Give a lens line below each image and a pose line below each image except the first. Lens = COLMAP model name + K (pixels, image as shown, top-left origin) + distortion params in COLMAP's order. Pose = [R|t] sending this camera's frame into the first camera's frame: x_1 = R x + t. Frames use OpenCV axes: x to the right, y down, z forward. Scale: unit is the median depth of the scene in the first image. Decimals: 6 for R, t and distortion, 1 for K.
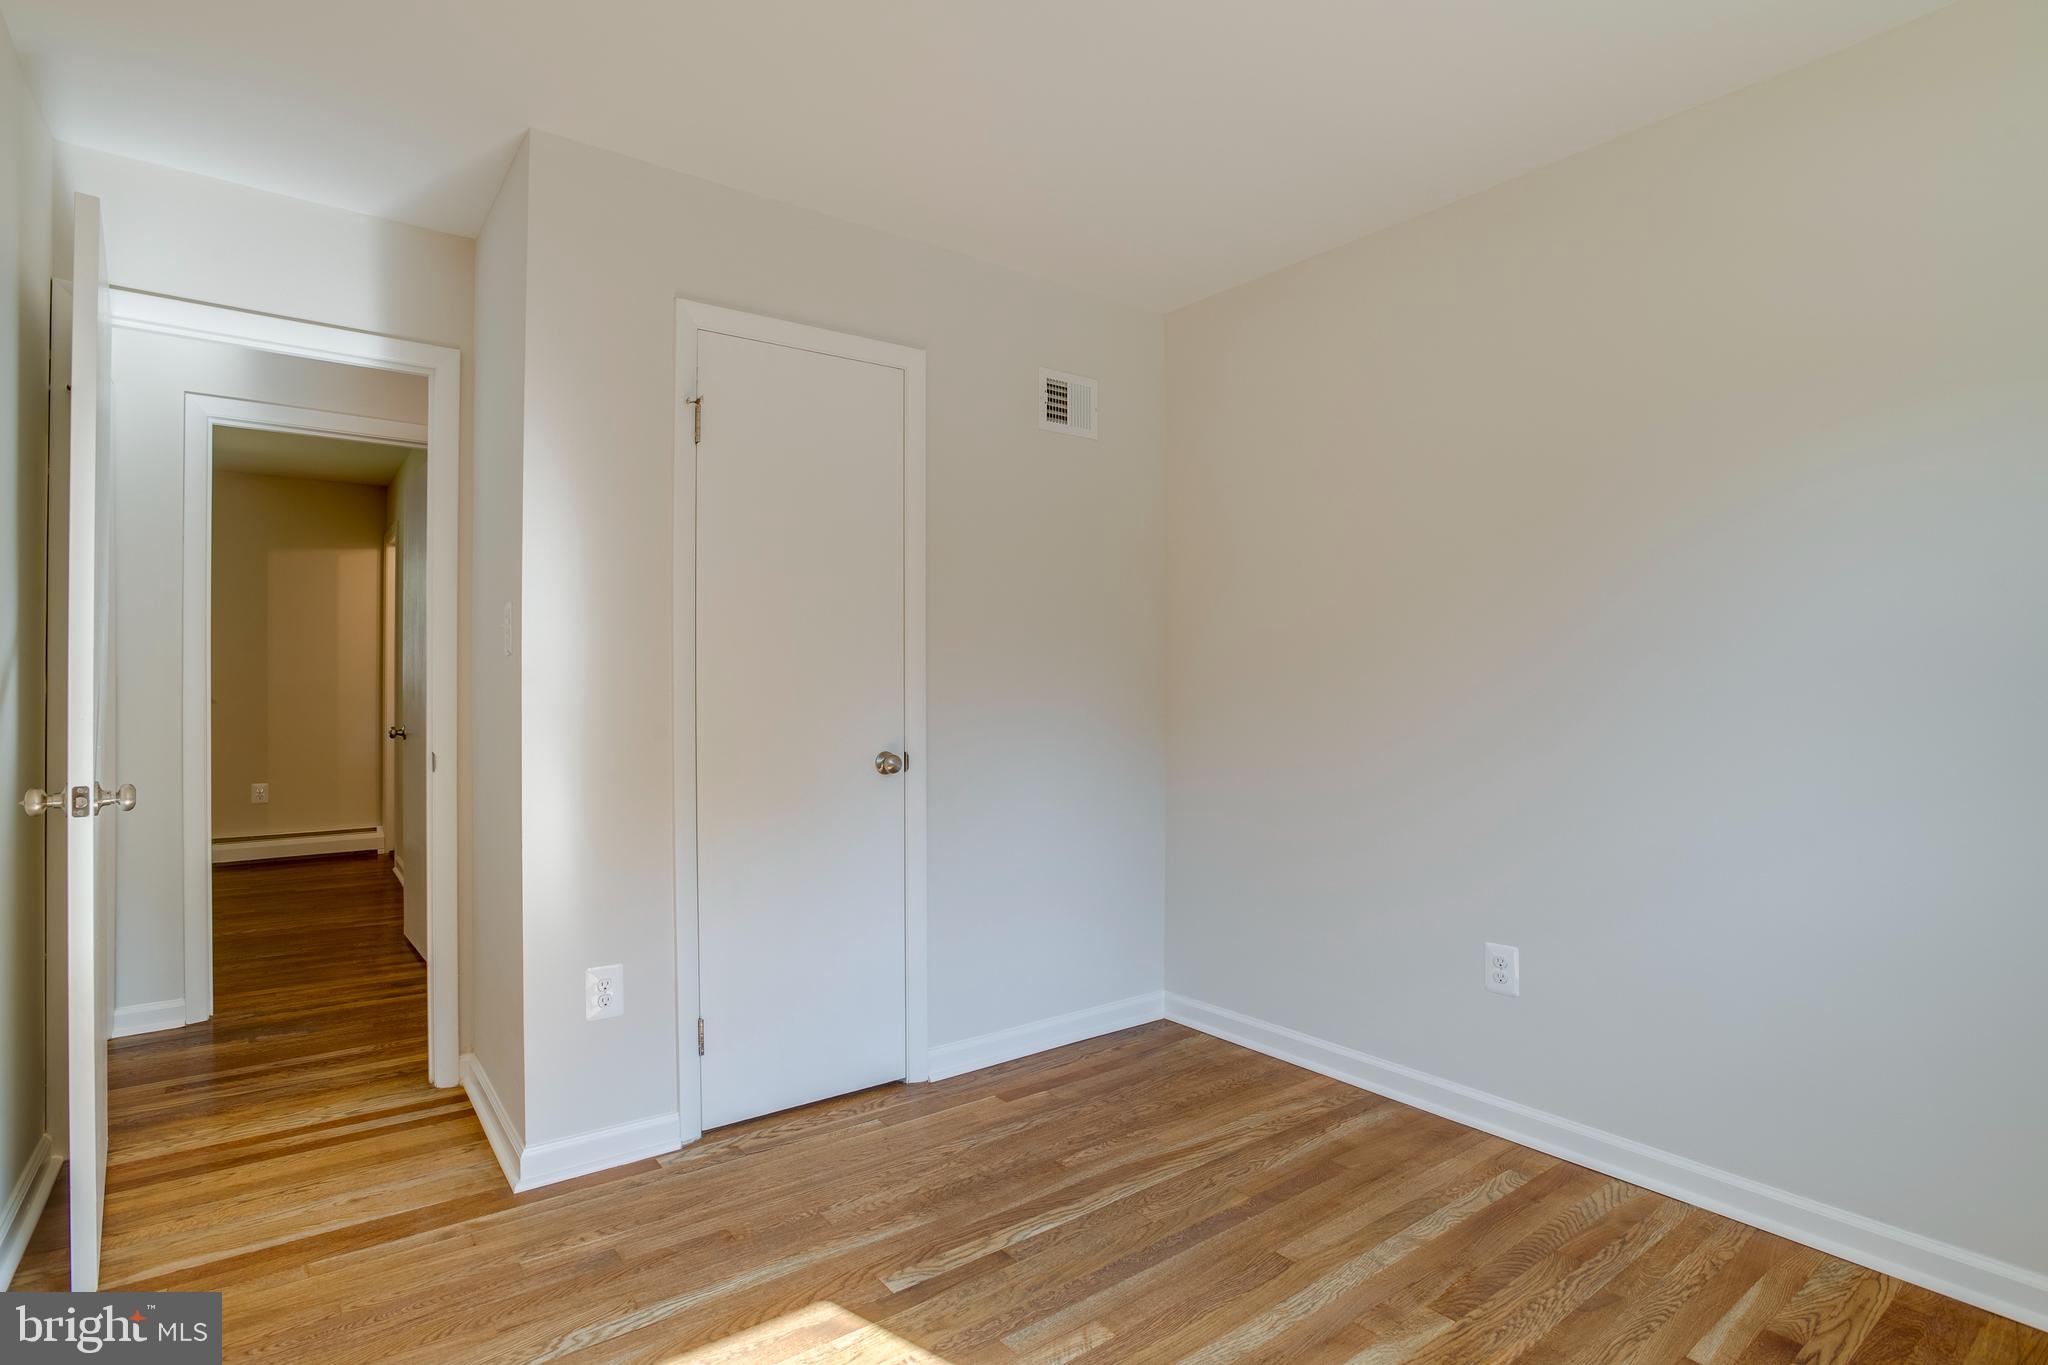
lens RADIAL K [[994.3, 0, 1007.1], [0, 994.3, 678.5], [0, 0, 1]] dist [-0.052094, 0.014818]
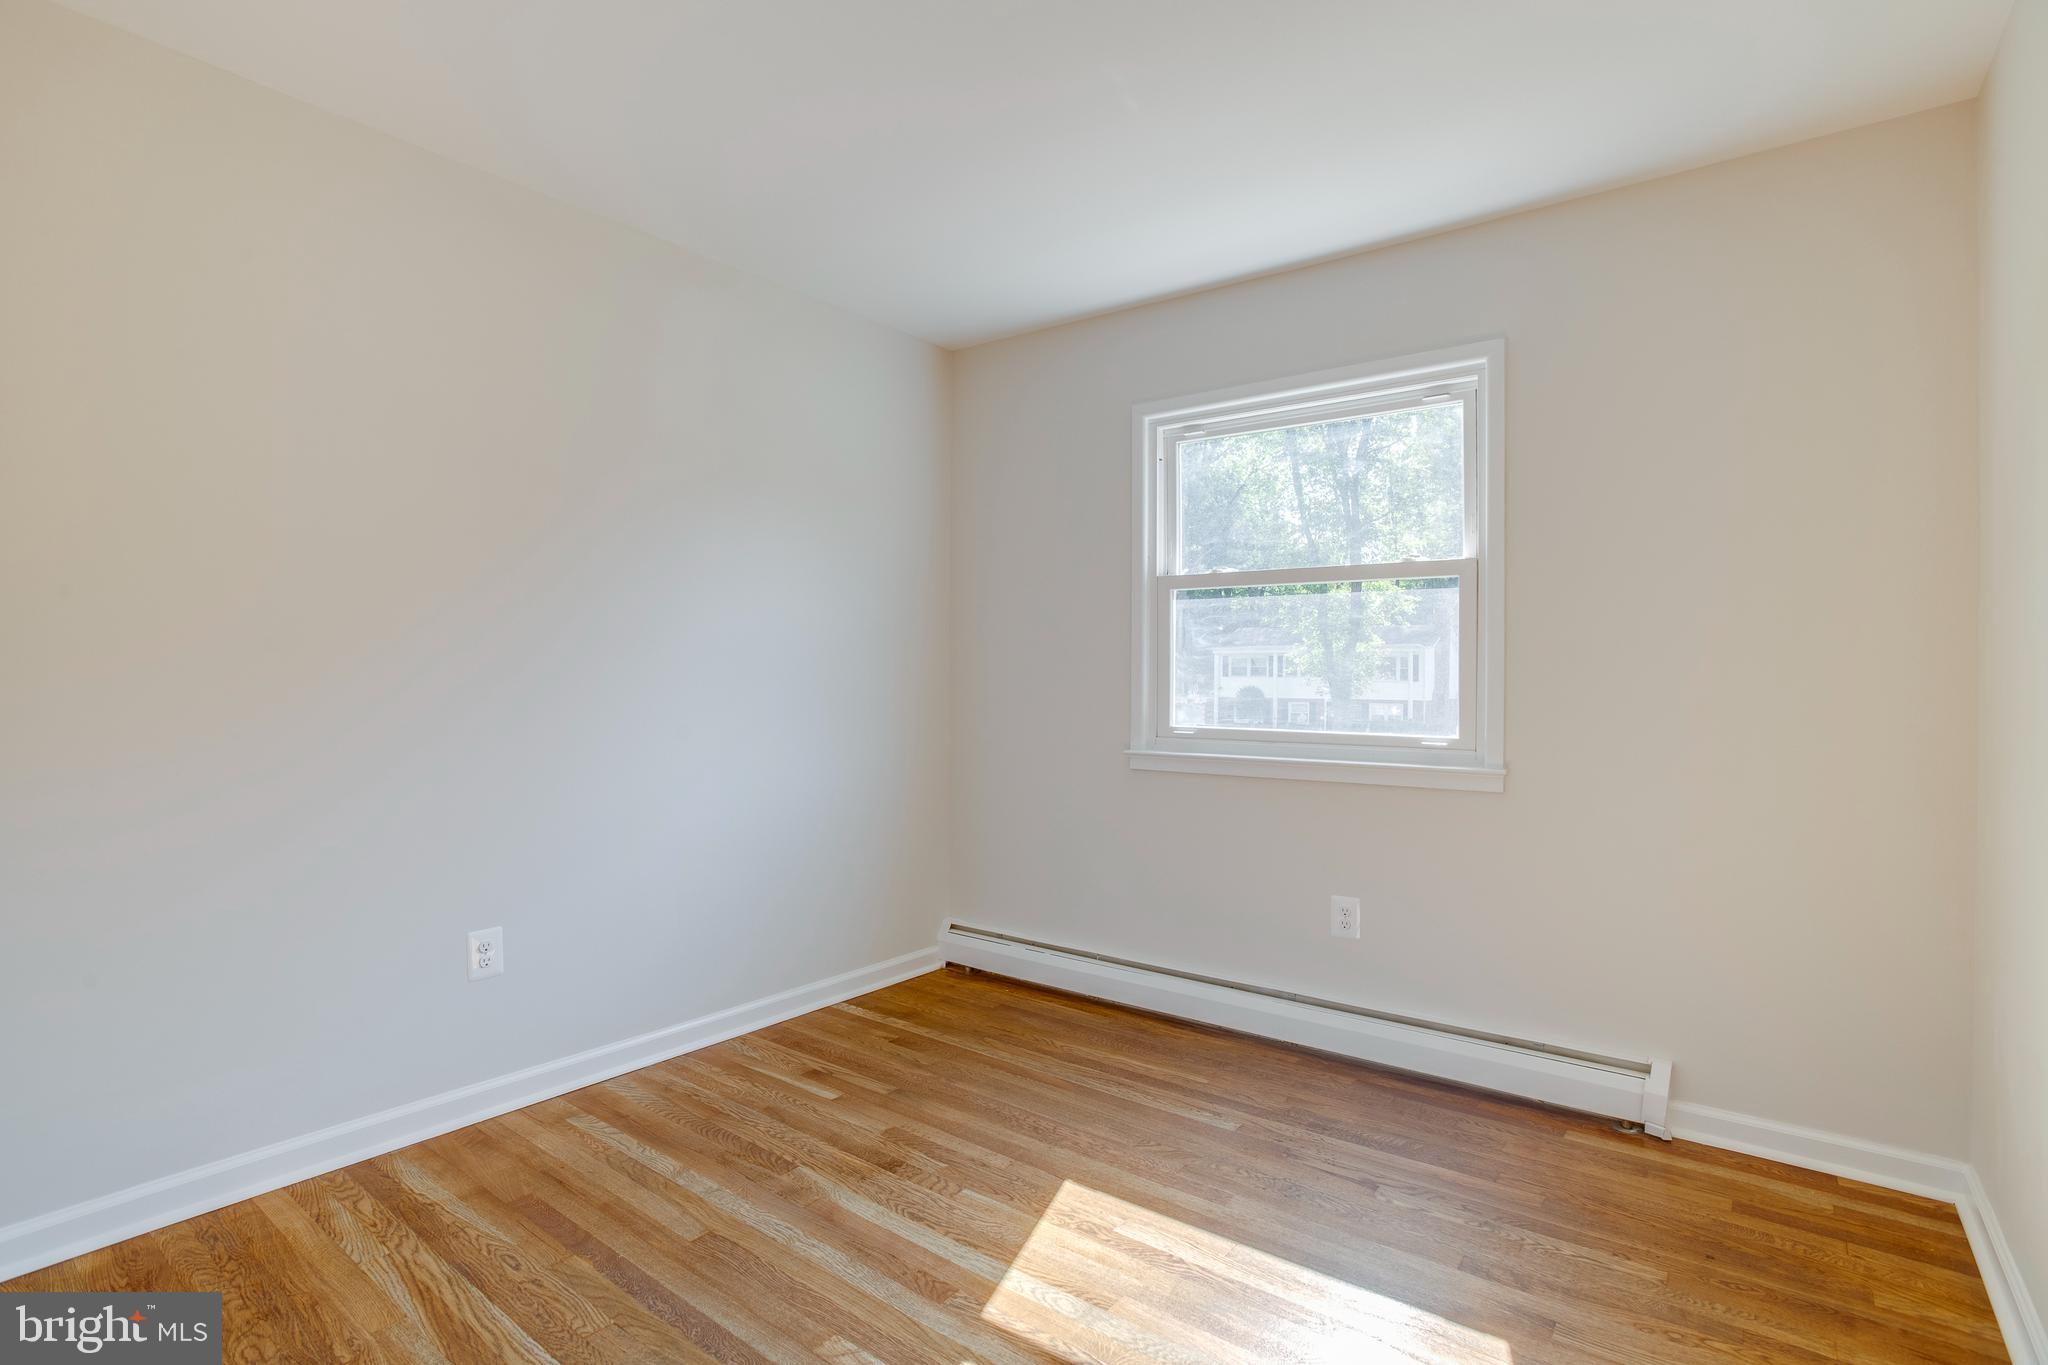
lens RADIAL K [[994.3, 0, 1009.6], [0, 994.3, 684.8], [0, 0, 1]] dist [-0.052094, 0.014818]
pose [[-0.265991, -0.010989, 0.963913, -0.694397], [-0.015550, 0.999854, 0.007107, 0.009535], [-0.963850, -0.013098, -0.266123, 0.877089]]
